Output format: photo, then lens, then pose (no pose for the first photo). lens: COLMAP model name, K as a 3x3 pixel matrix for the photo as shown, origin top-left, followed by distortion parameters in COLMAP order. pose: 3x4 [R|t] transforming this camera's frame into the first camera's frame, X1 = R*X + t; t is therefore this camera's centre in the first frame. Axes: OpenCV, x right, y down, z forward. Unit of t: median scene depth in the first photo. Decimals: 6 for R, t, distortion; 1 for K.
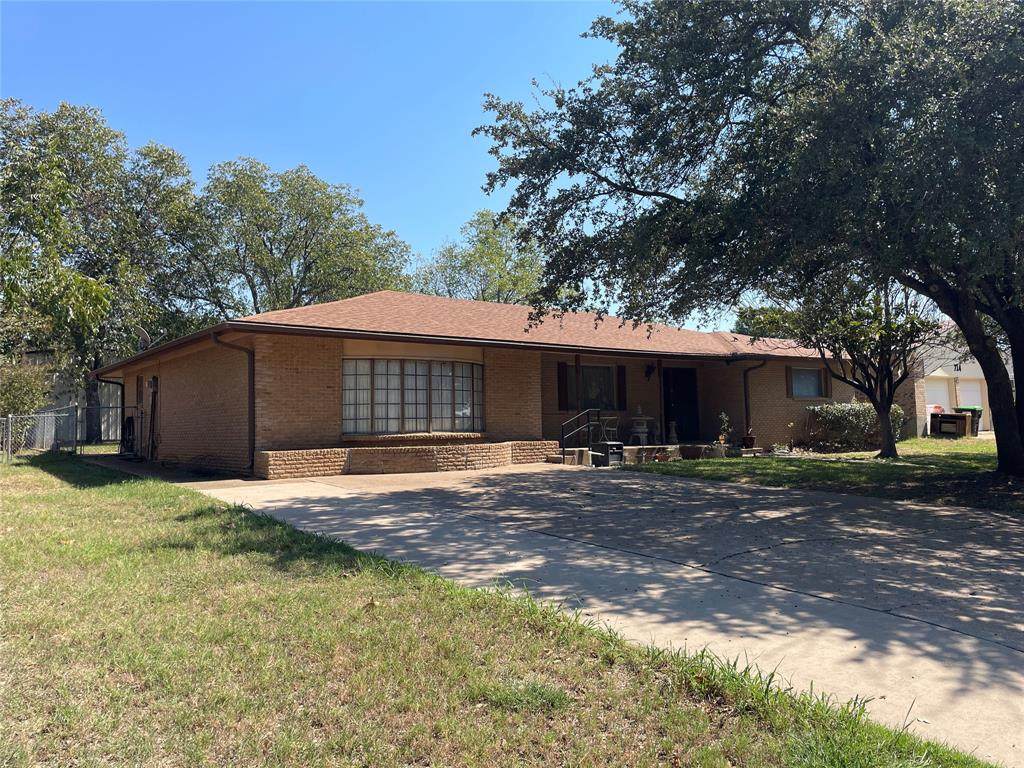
lens RADIAL K [[778.1, 0, 515.2], [0, 778.1, 383.3], [0, 0, 1]] dist [0.074319, -0.028415]
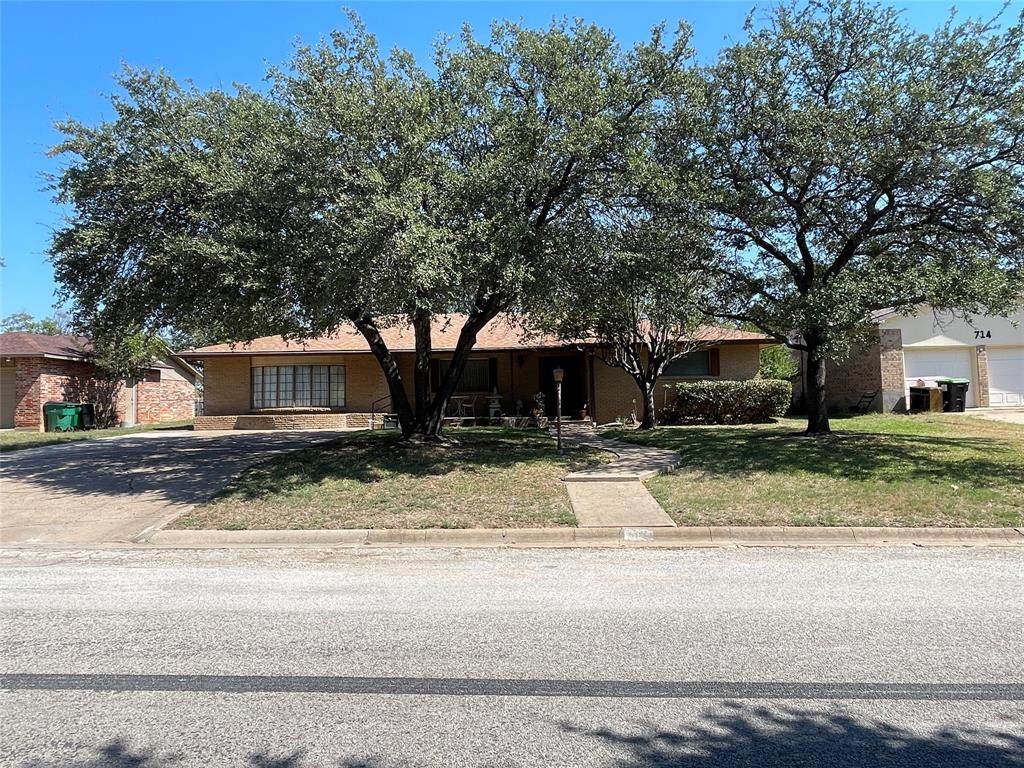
lens RADIAL K [[683.8, 0, 511.2], [0, 683.8, 379.1], [0, 0, 1]] dist [-0.004491, 0.001310]
pose [[0.782814, -0.024074, -0.621790, 1.198772], [0.038482, 0.999212, 0.009761, 0.004110], [0.621065, -0.031569, 0.783123, 0.120030]]
